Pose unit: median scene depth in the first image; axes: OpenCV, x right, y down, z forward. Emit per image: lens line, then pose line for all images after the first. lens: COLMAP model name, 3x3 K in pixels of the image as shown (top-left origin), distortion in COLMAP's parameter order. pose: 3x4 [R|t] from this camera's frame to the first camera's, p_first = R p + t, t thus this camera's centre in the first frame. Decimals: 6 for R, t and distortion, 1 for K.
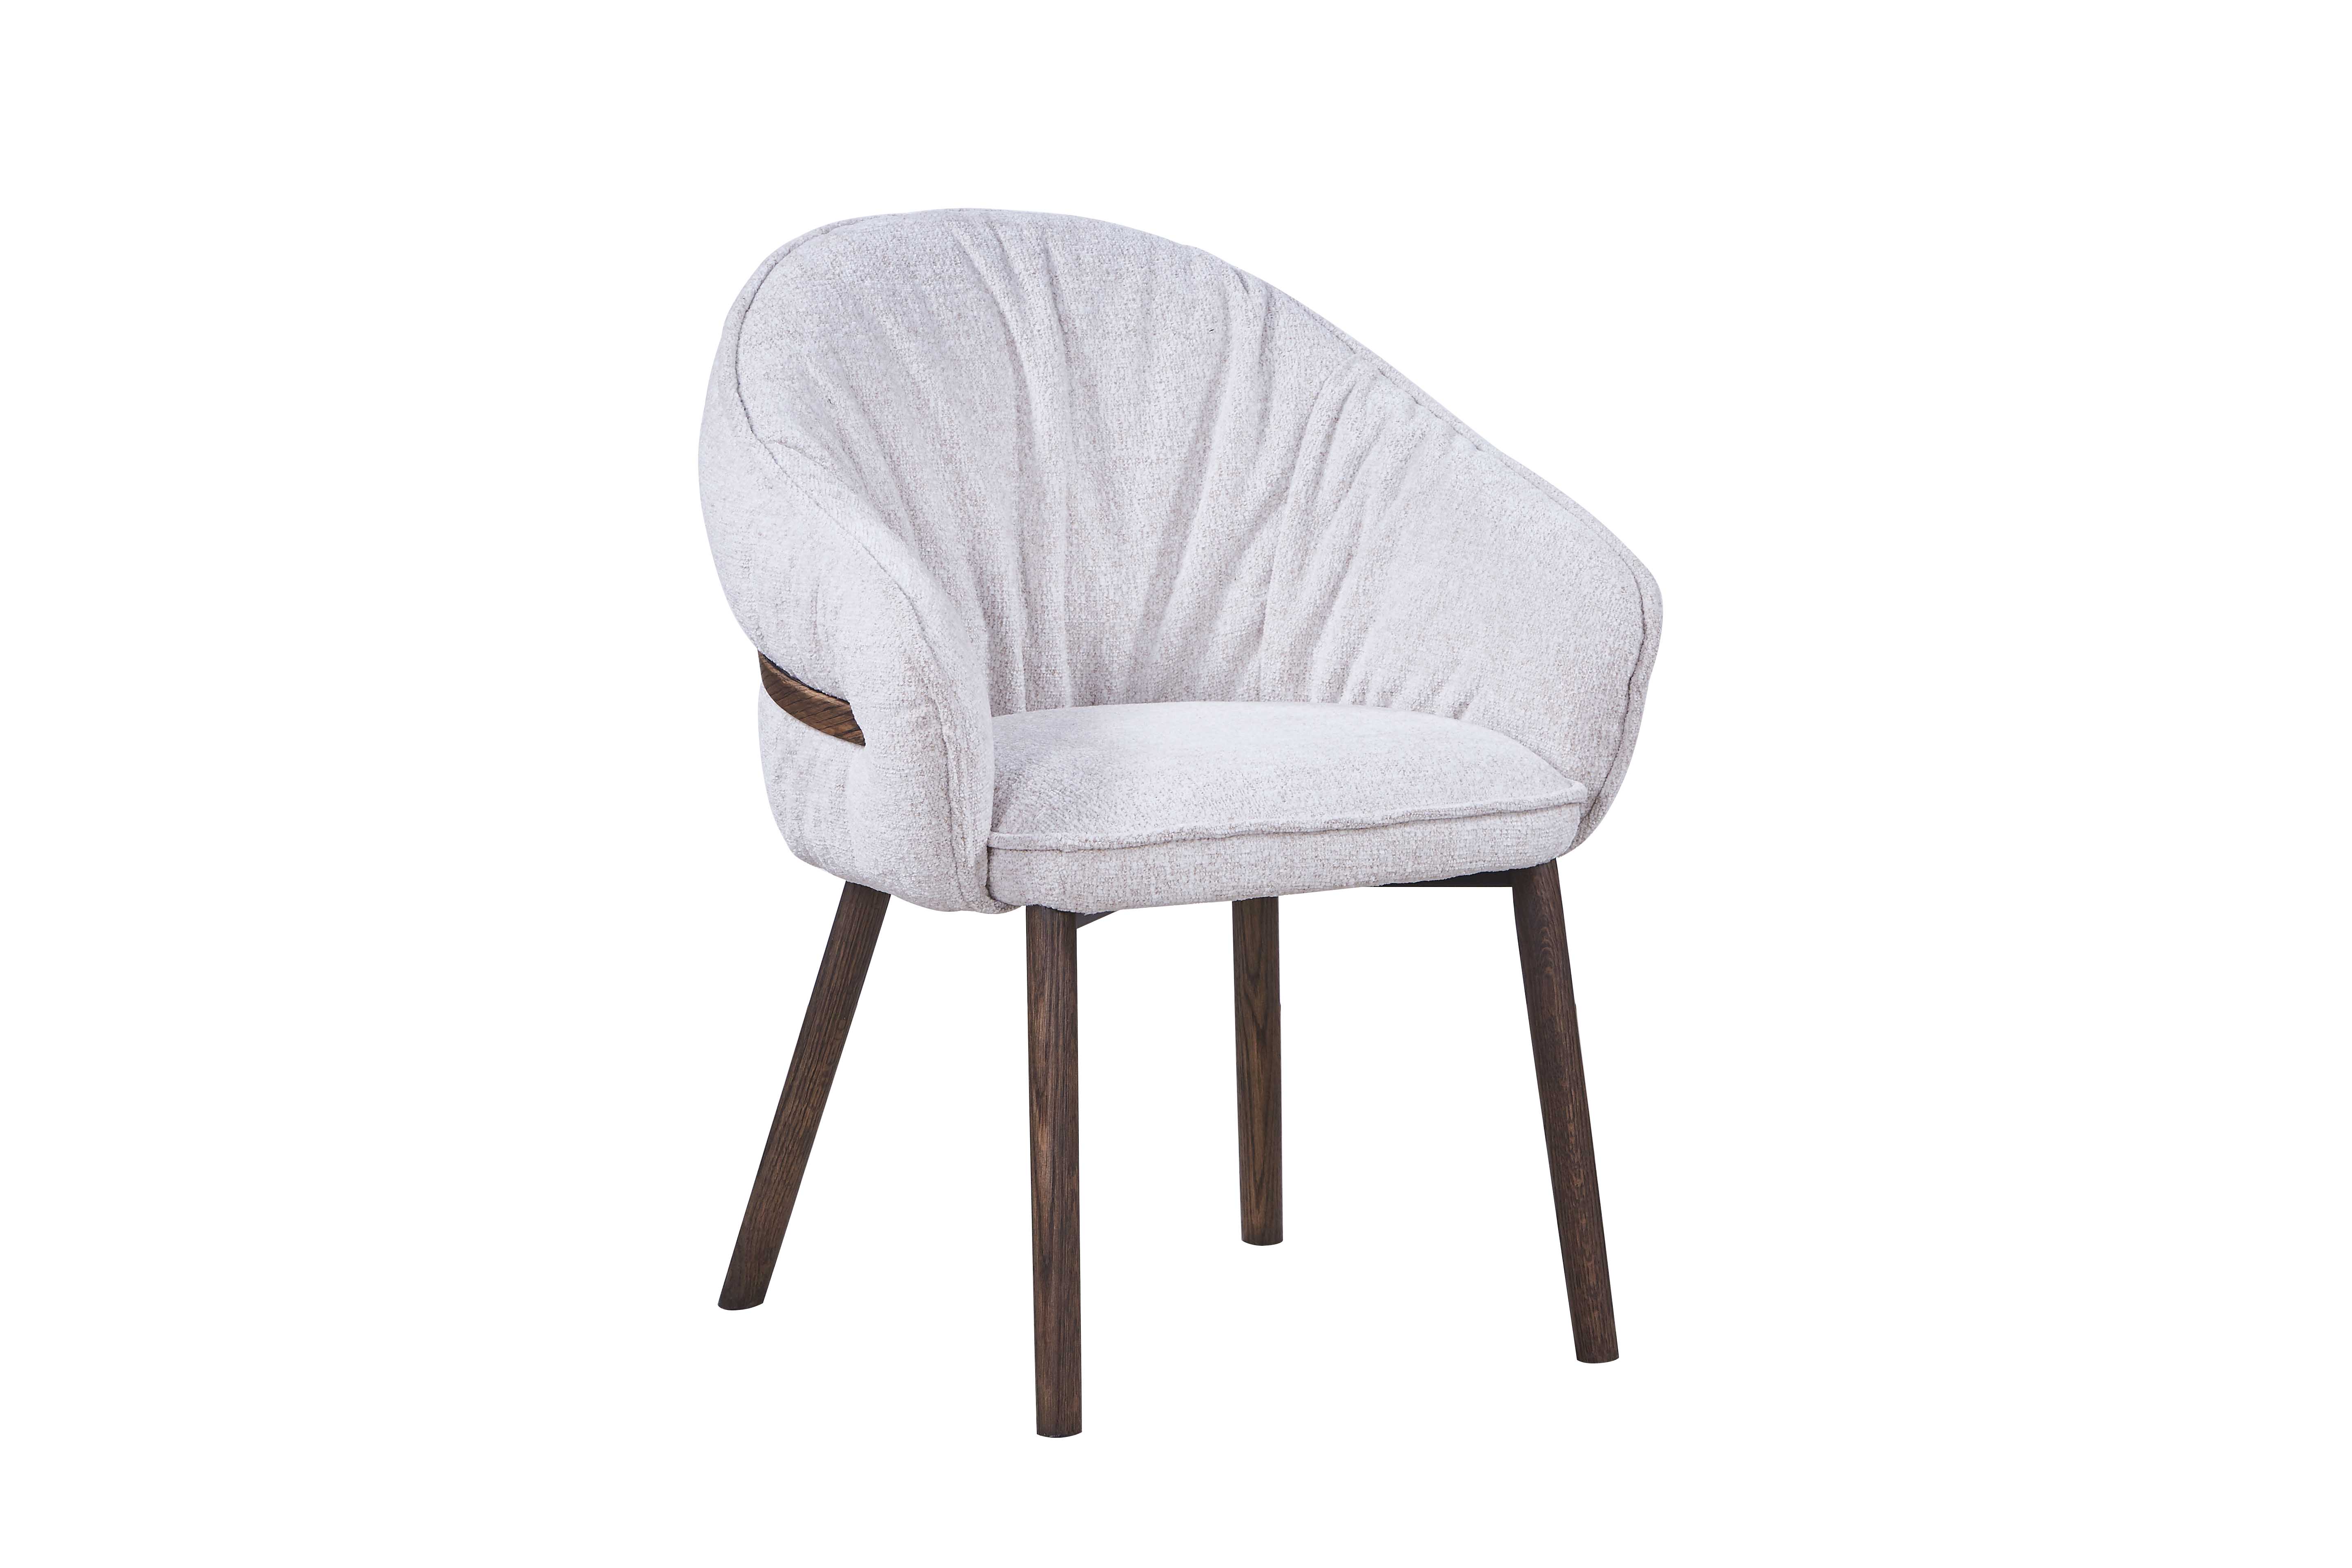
lens RADIAL K [[9001.5, 0, 1175.0], [0, 9001.5, 783.8], [0, 0, 1]] dist [0.926483, 0.000000]
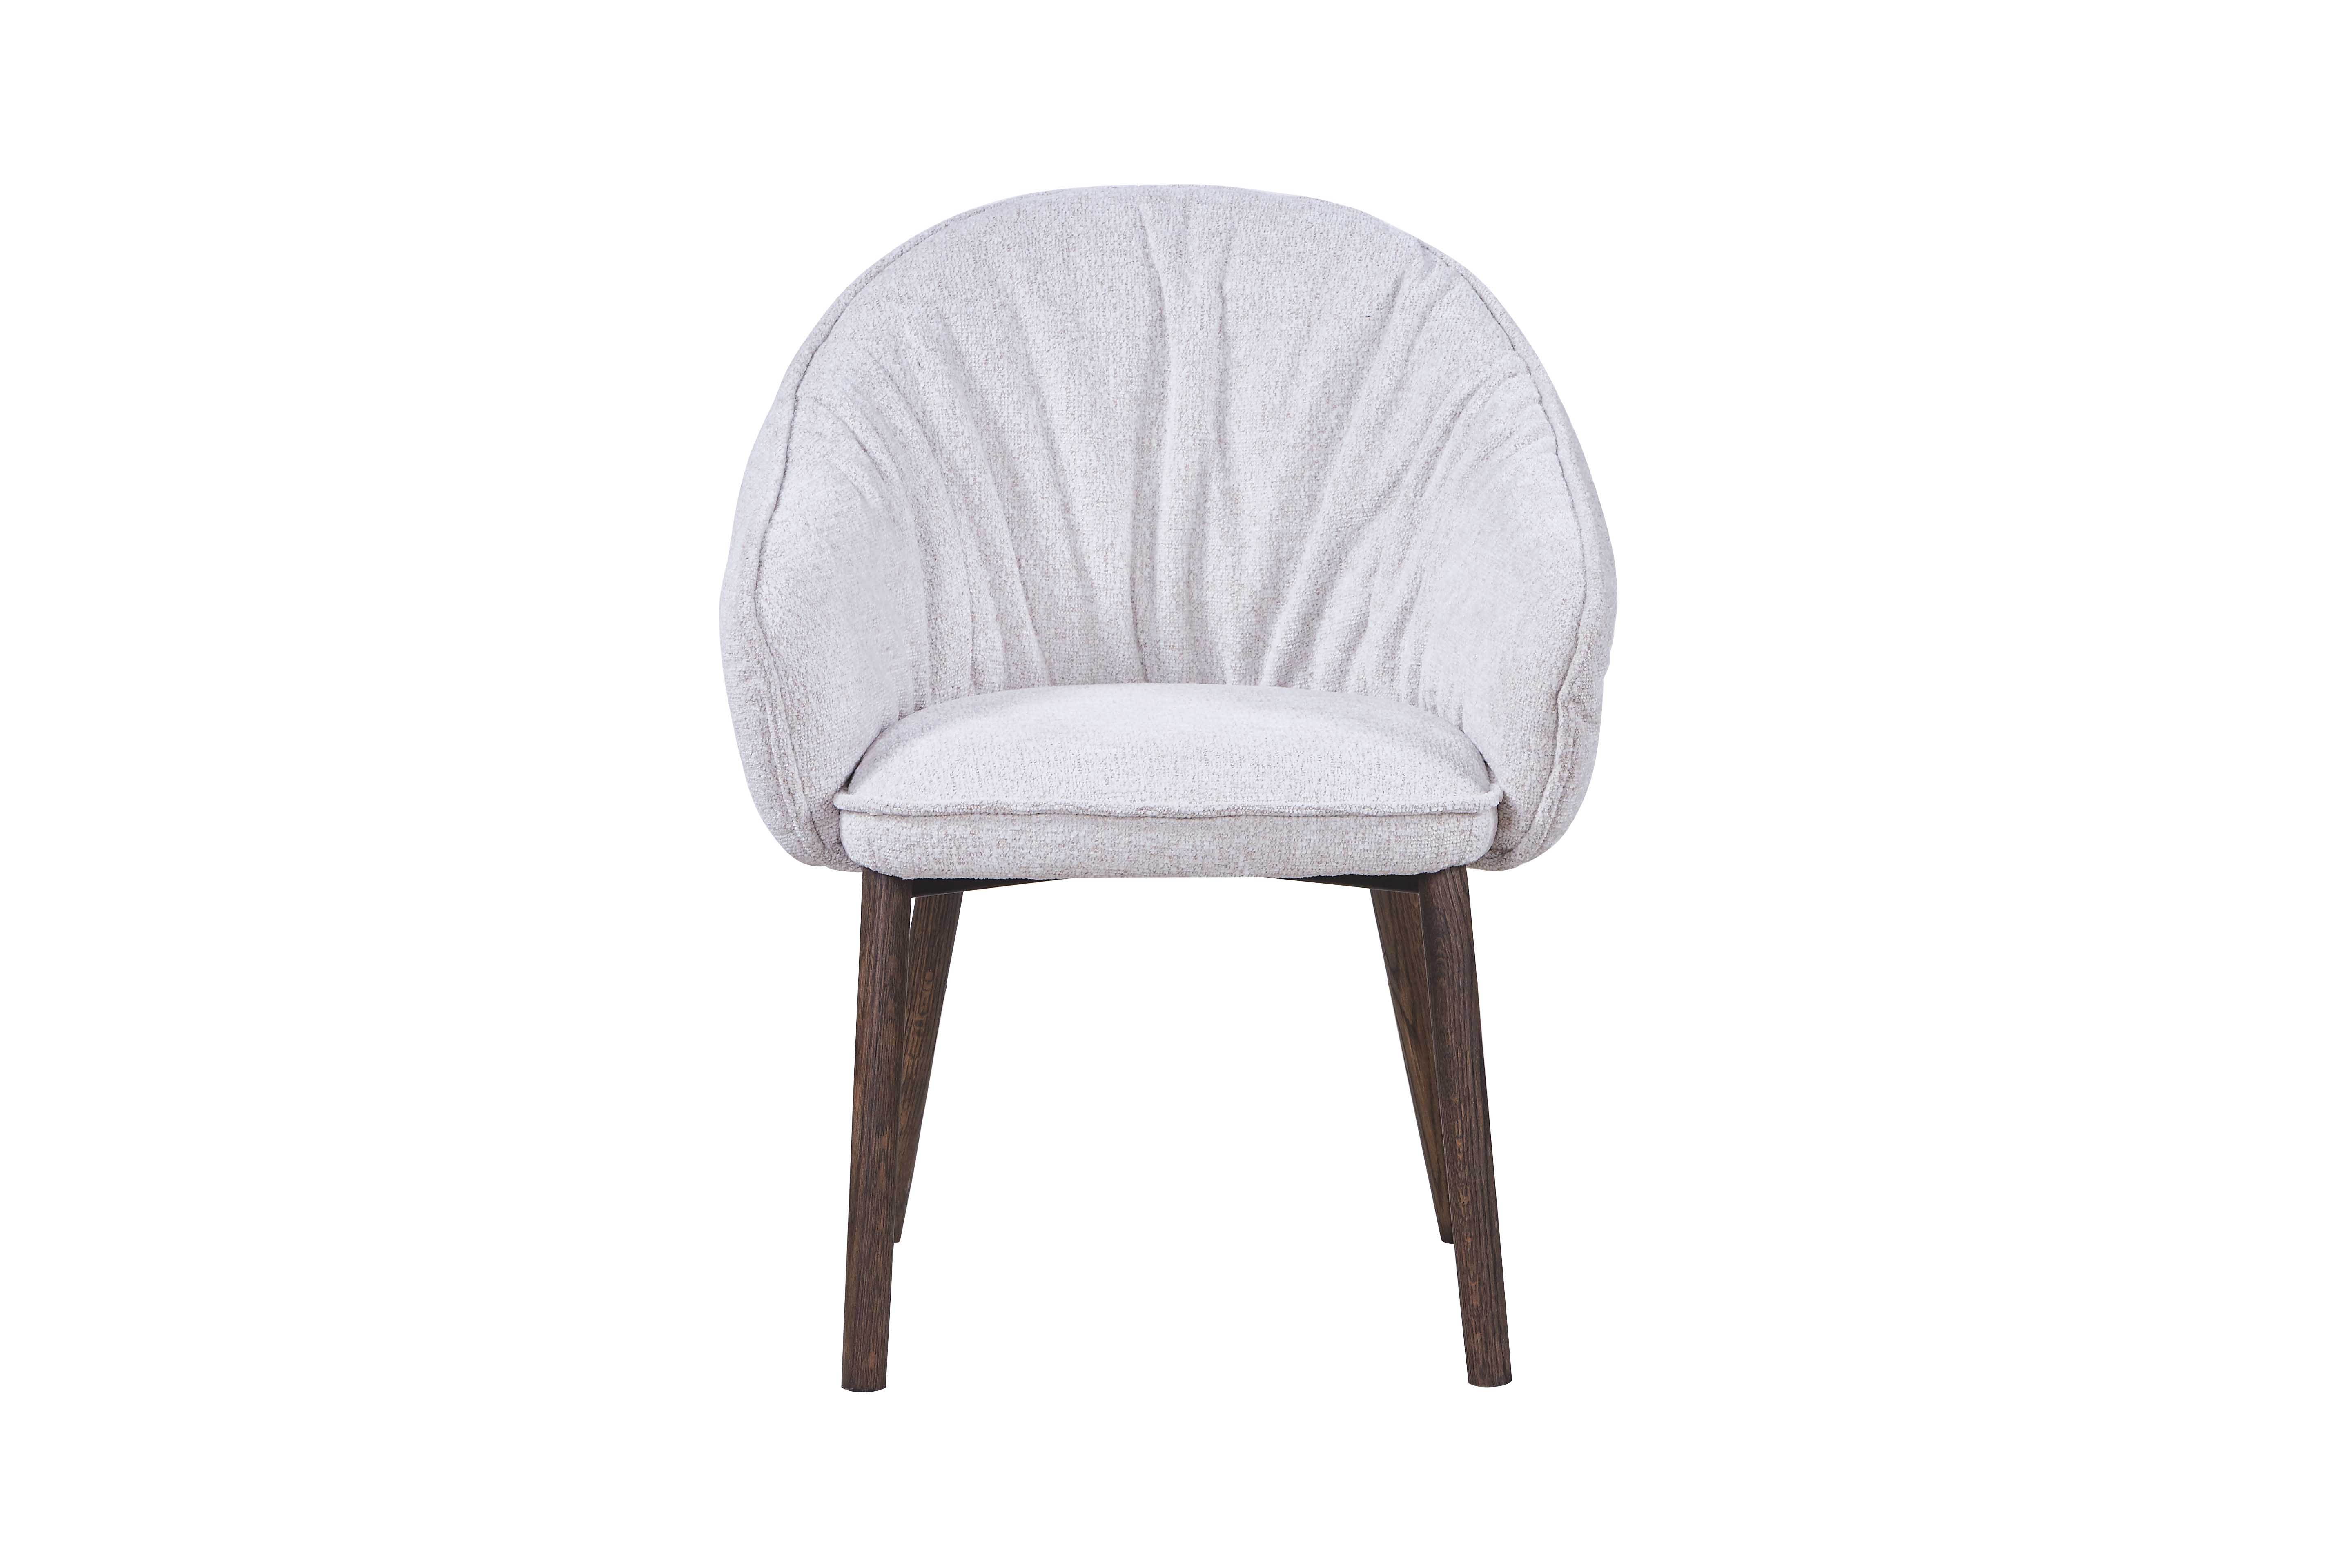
lens RADIAL K [[9001.5, 0, 1175.7], [0, 9001.5, 786.0], [0, 0, 1]] dist [0.926483, 0.000000]
pose [[0.861106, 0.080242, -0.502054, 0.504564], [-0.078010, 0.996627, 0.025489, -0.023218], [0.502406, 0.017216, 0.864460, 0.134183]]
